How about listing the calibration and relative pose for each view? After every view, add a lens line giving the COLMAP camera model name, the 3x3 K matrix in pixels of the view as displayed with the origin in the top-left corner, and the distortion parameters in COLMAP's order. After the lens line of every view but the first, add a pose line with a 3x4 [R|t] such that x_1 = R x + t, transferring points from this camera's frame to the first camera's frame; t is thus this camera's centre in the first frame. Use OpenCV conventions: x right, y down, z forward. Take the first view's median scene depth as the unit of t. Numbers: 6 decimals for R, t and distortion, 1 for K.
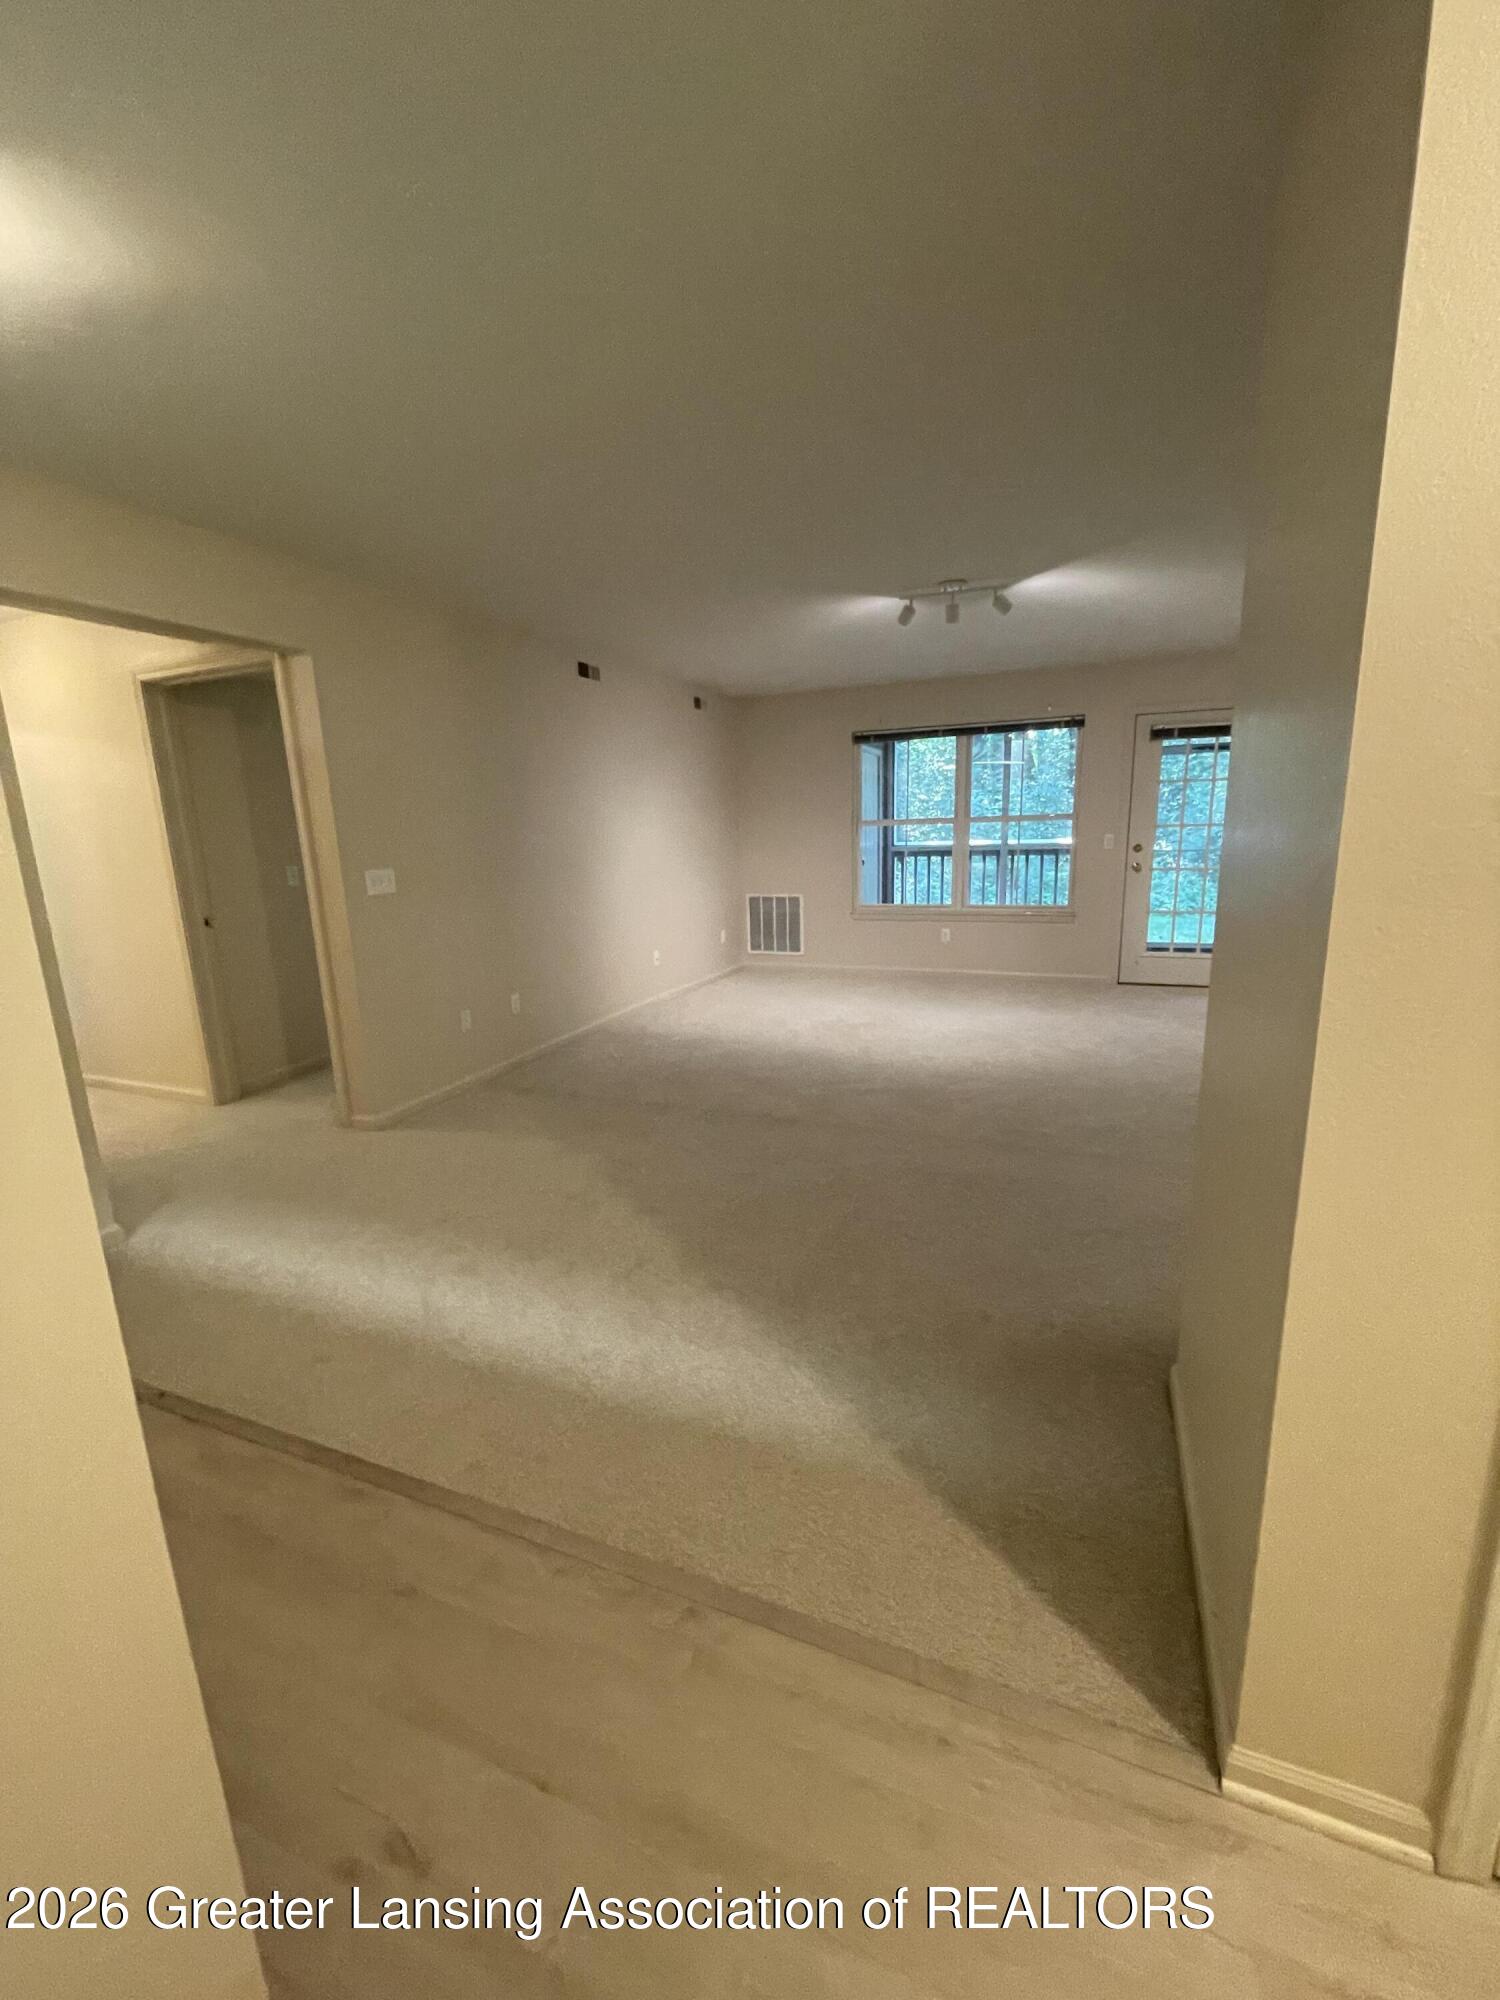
lens RADIAL K [[806.8, 0, 749.6], [0, 806.8, 1002.0], [0, 0, 1]] dist [-0.000624, -0.004520]
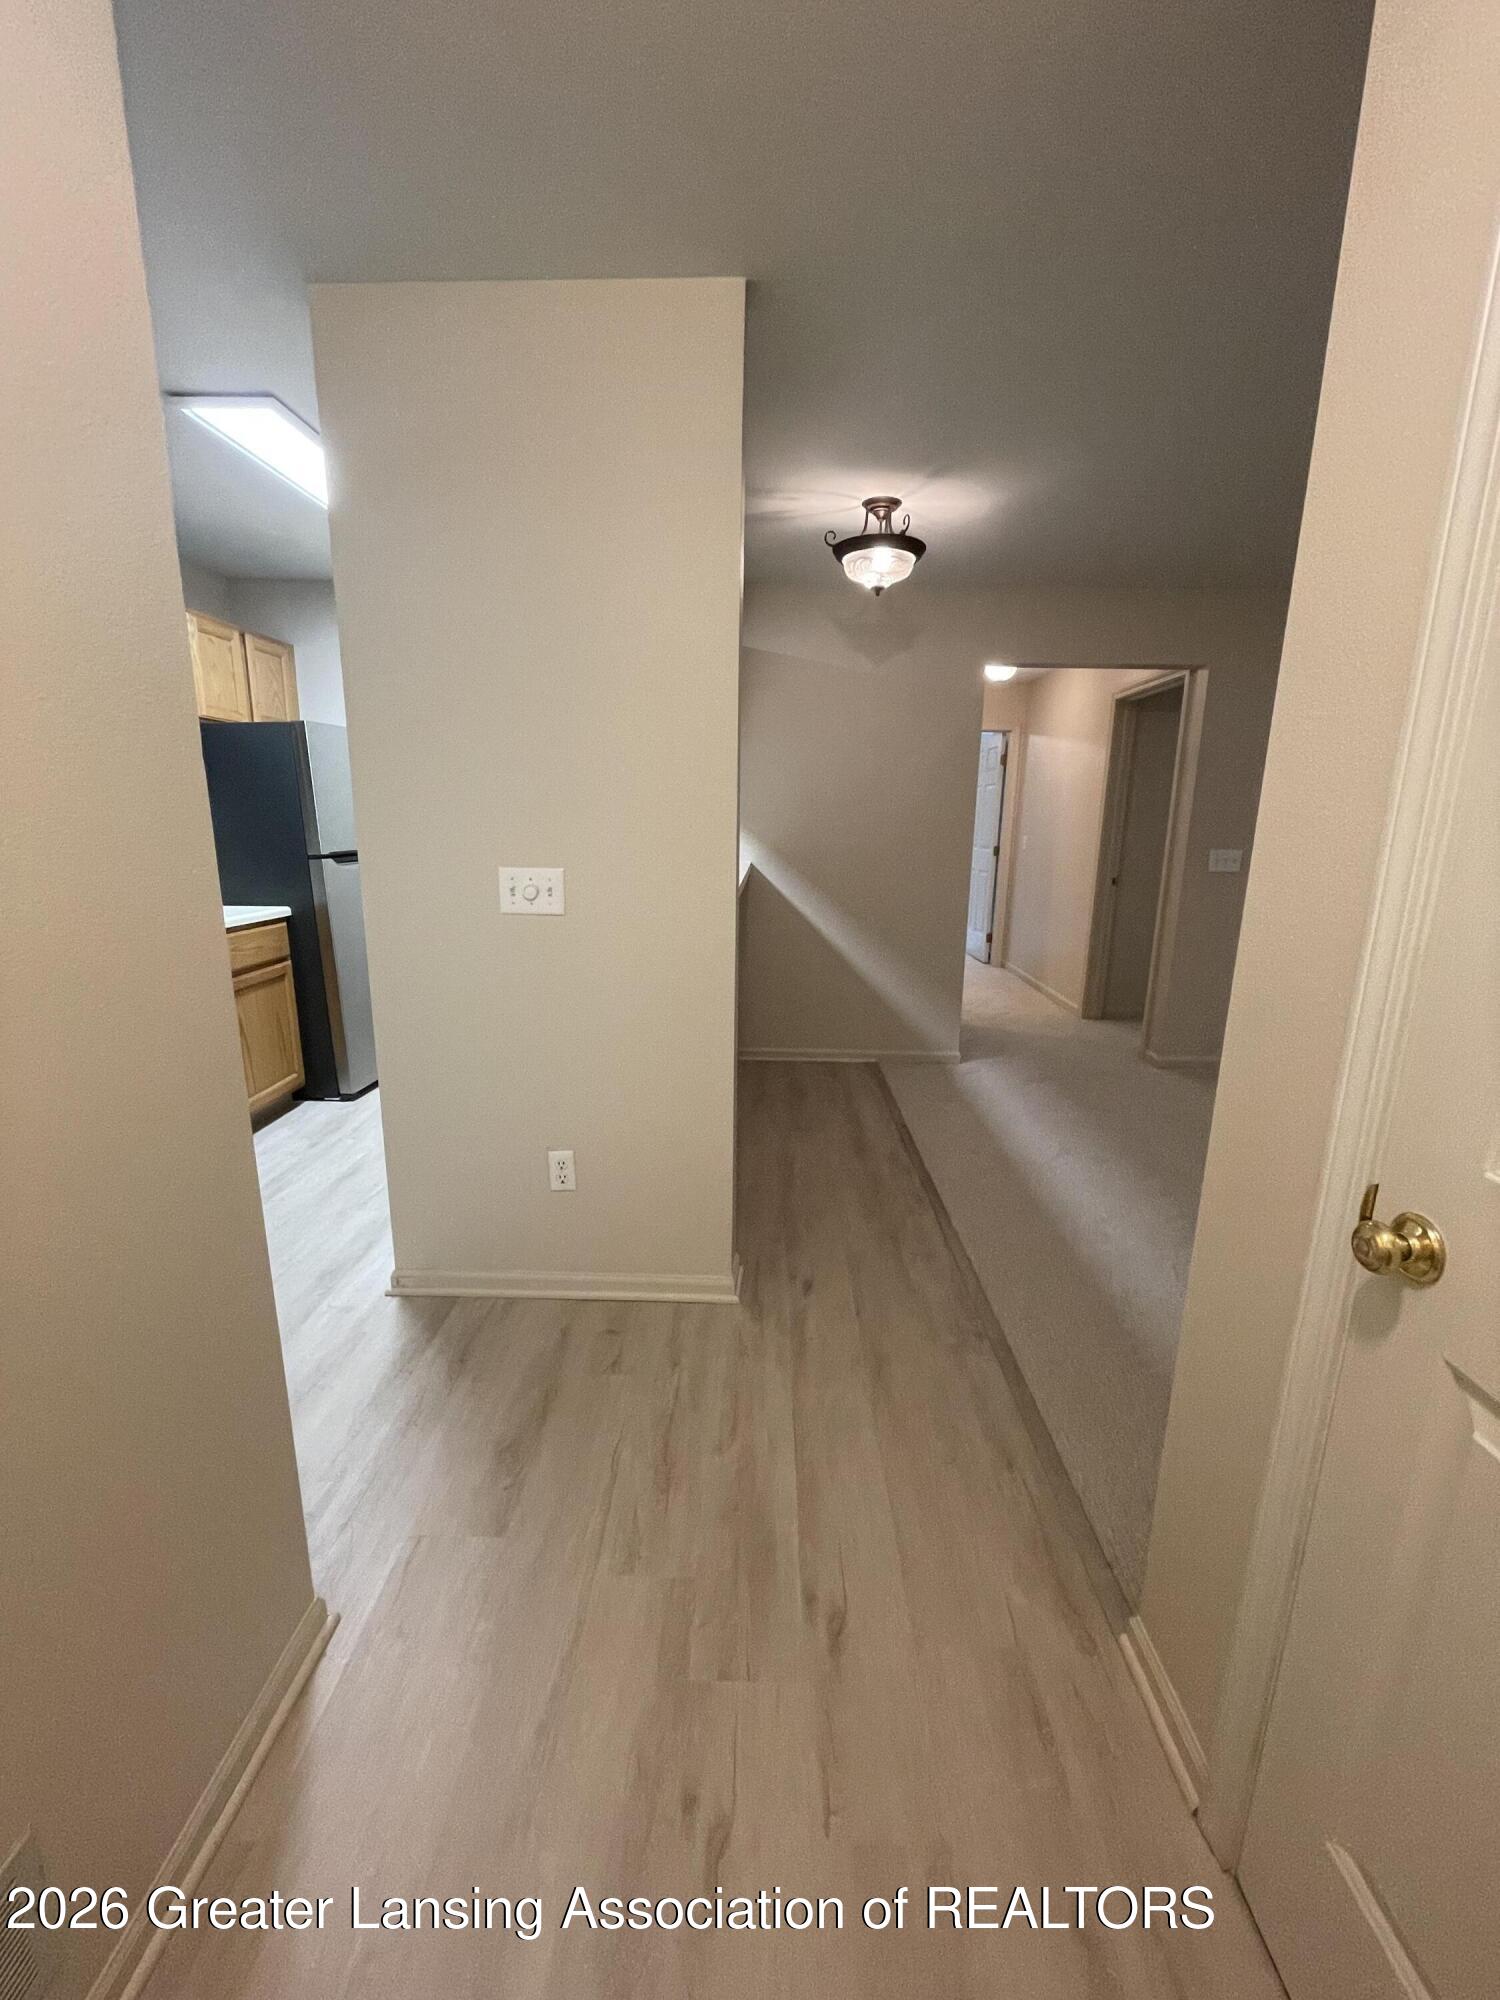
lens RADIAL K [[809.4, 0, 752.2], [0, 809.4, 999.0], [0, 0, 1]] dist [-0.000801, -0.000323]
pose [[0.363984, 0.239347, -0.900127, 0.313581], [-0.221861, 0.960881, 0.165788, -0.002502], [0.904596, 0.139359, 0.402847, -0.029947]]
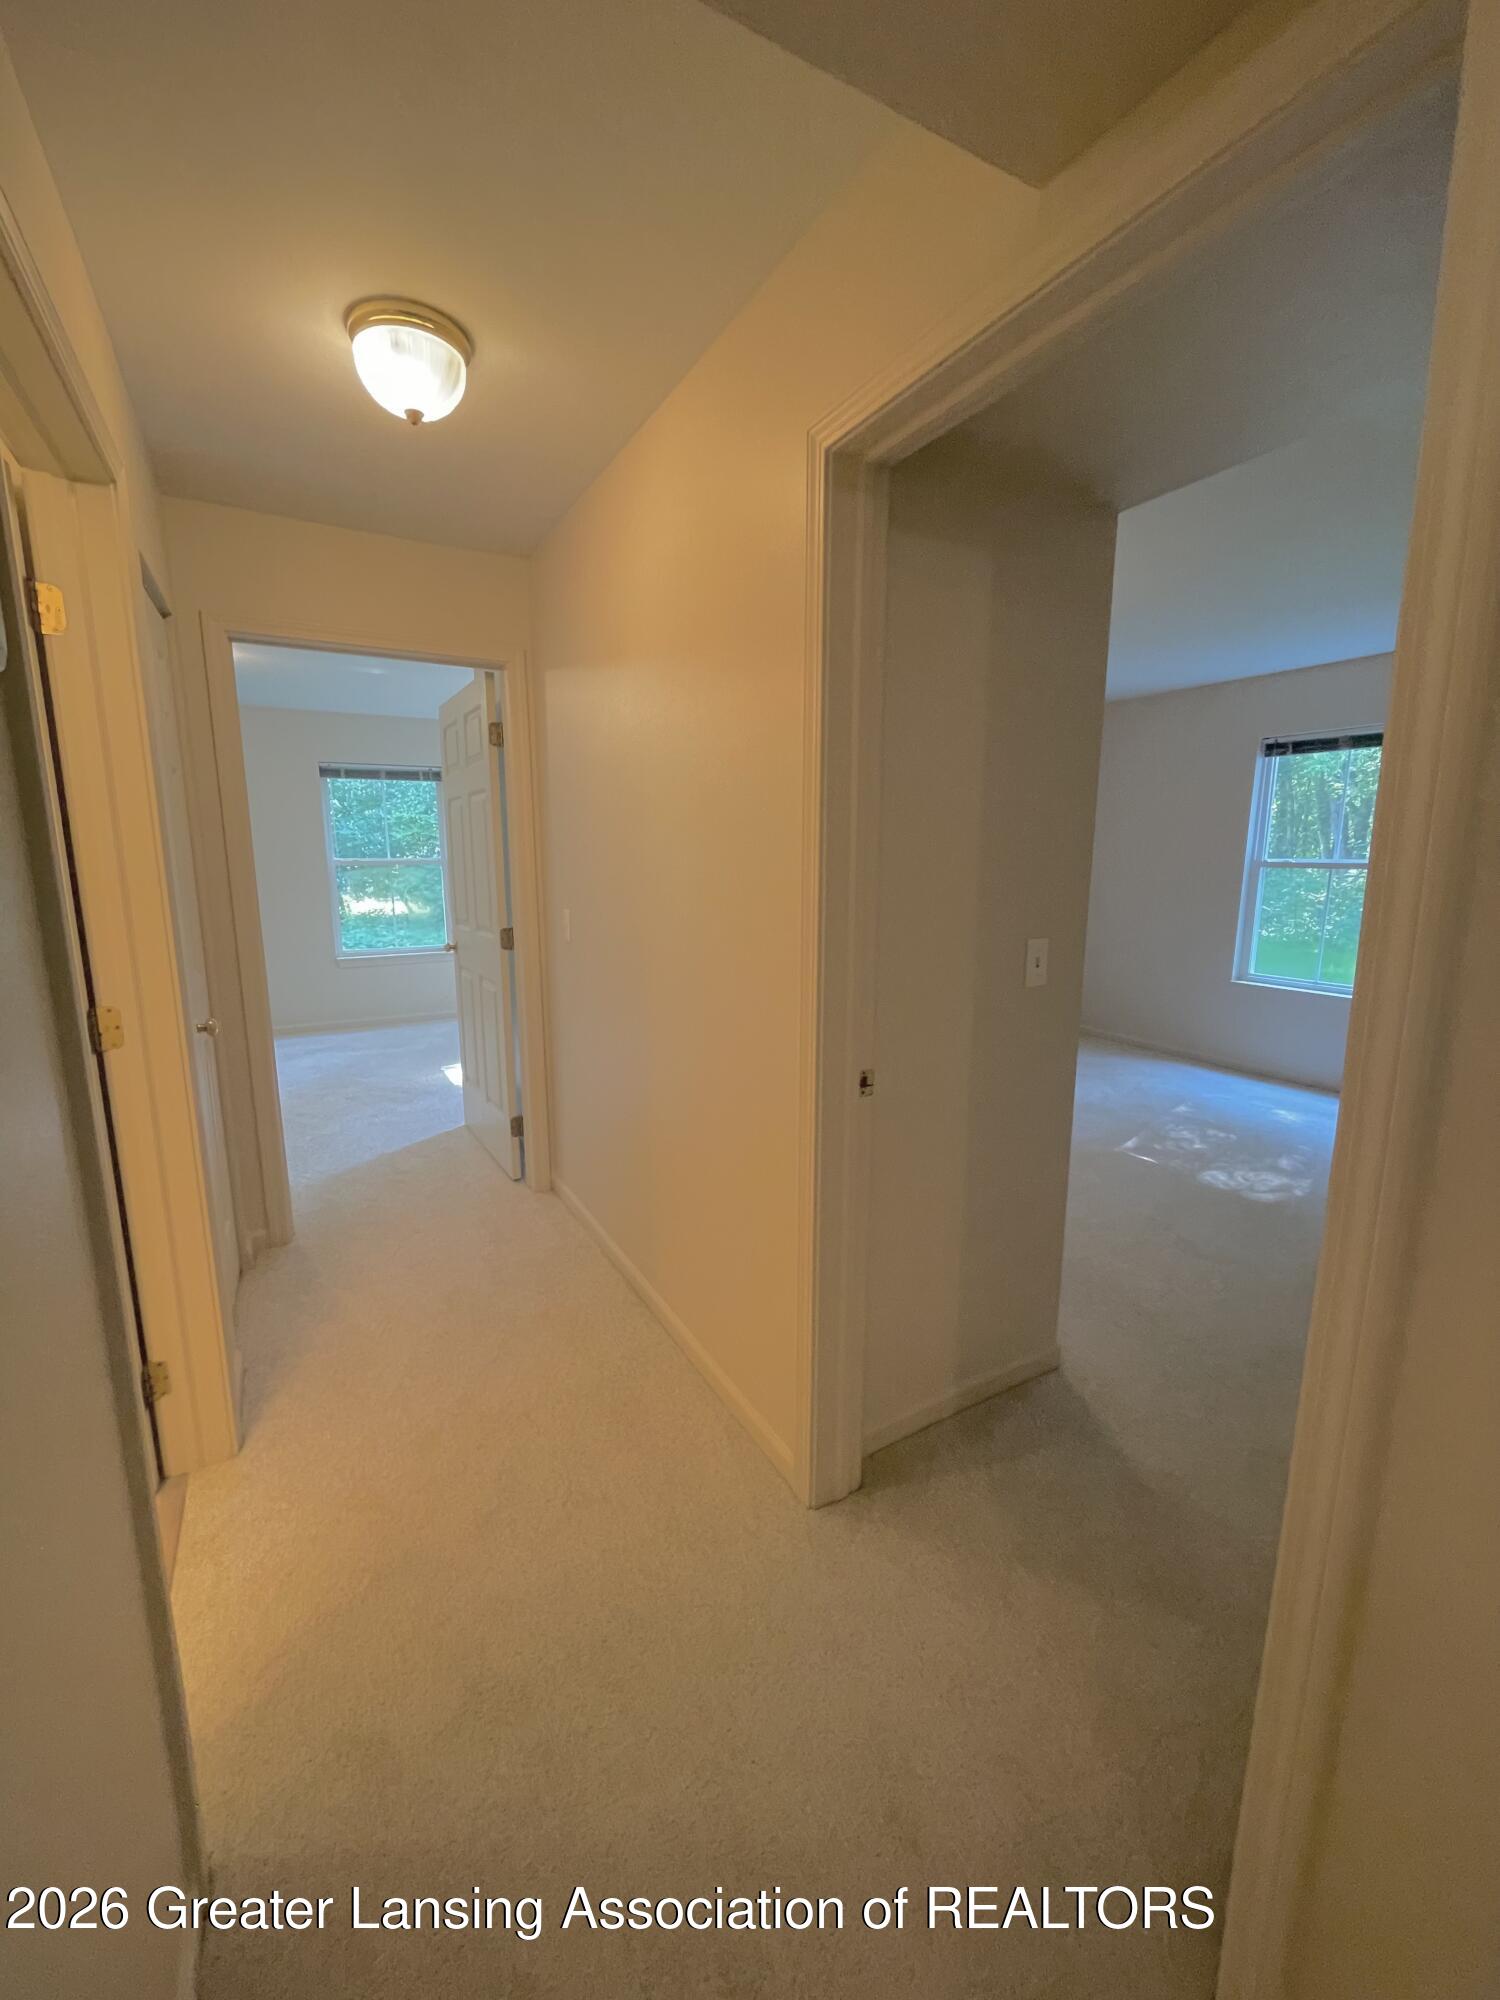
lens RADIAL K [[809.4, 0, 752.2], [0, 809.4, 999.0], [0, 0, 1]] dist [-0.000801, -0.000323]
pose [[0.791990, 0.139036, -0.594492, -0.448506], [-0.153871, 0.987748, 0.026019, -0.130713], [0.590826, 0.070868, 0.803681, 0.594464]]
